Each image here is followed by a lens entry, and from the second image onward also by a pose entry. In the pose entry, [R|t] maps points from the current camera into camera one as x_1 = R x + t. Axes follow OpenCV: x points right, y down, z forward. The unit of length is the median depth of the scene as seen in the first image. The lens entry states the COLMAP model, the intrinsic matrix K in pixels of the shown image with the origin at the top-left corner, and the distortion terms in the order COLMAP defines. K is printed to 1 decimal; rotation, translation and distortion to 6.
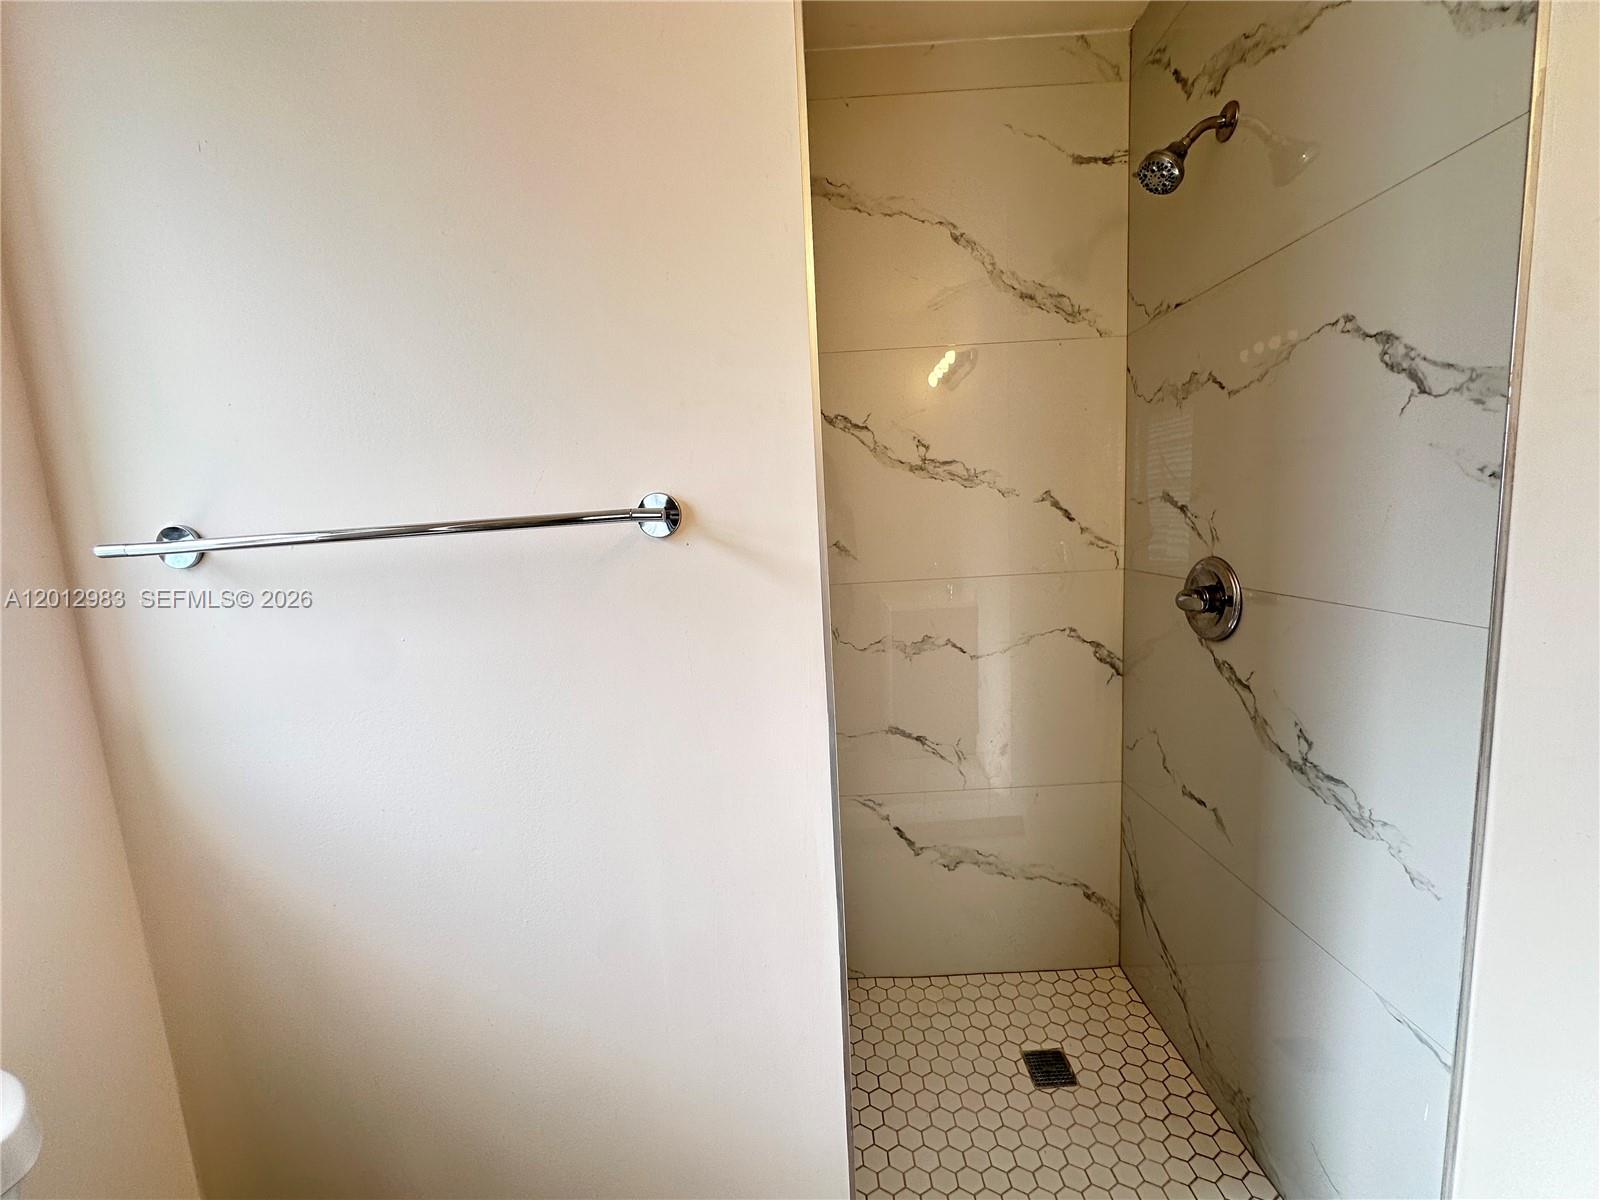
lens RADIAL K [[644.3, 0, 797.9], [0, 644.3, 598.6], [0, 0, 1]] dist [-0.002355, -0.000063]
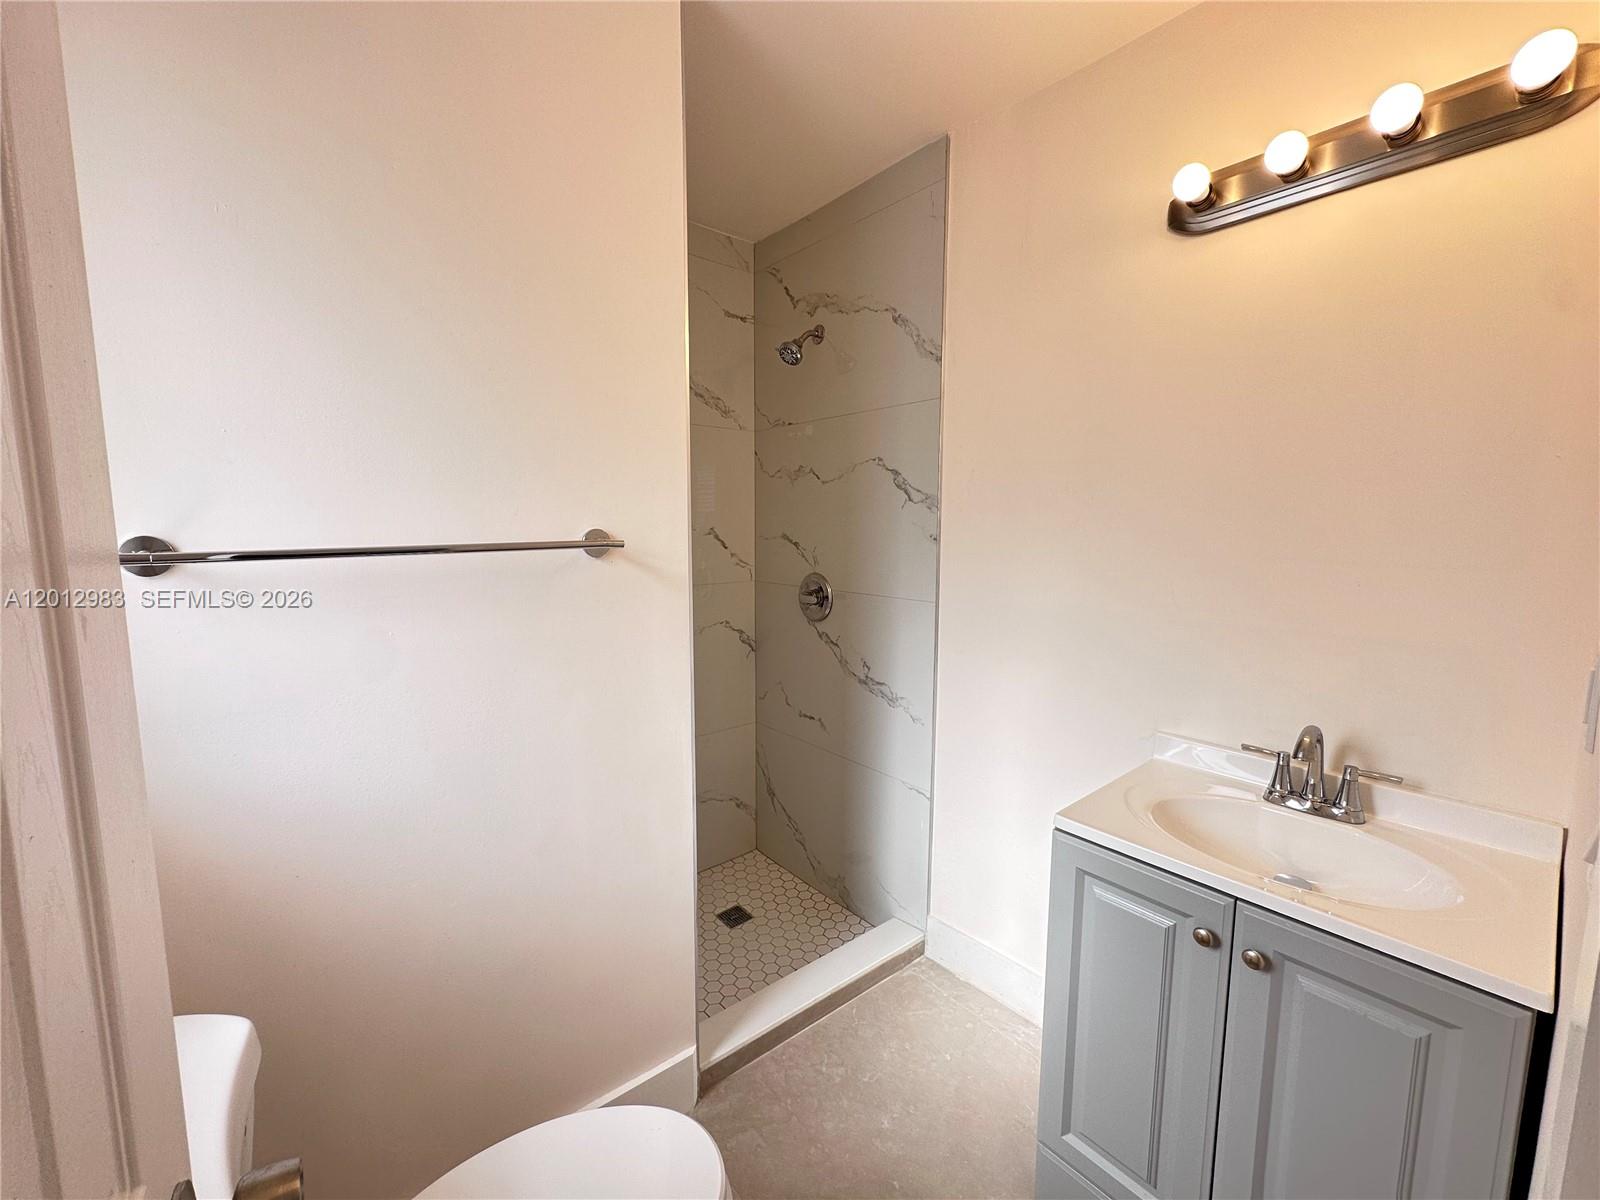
lens RADIAL K [[644.3, 0, 803.1], [0, 644.3, 599.1], [0, 0, 1]] dist [-0.002355, -0.000063]
pose [[0.759310, -0.022790, 0.650330, -0.521185], [0.039925, 0.999135, -0.011602, 0.025103], [-0.649503, 0.034774, 0.759564, -0.305354]]
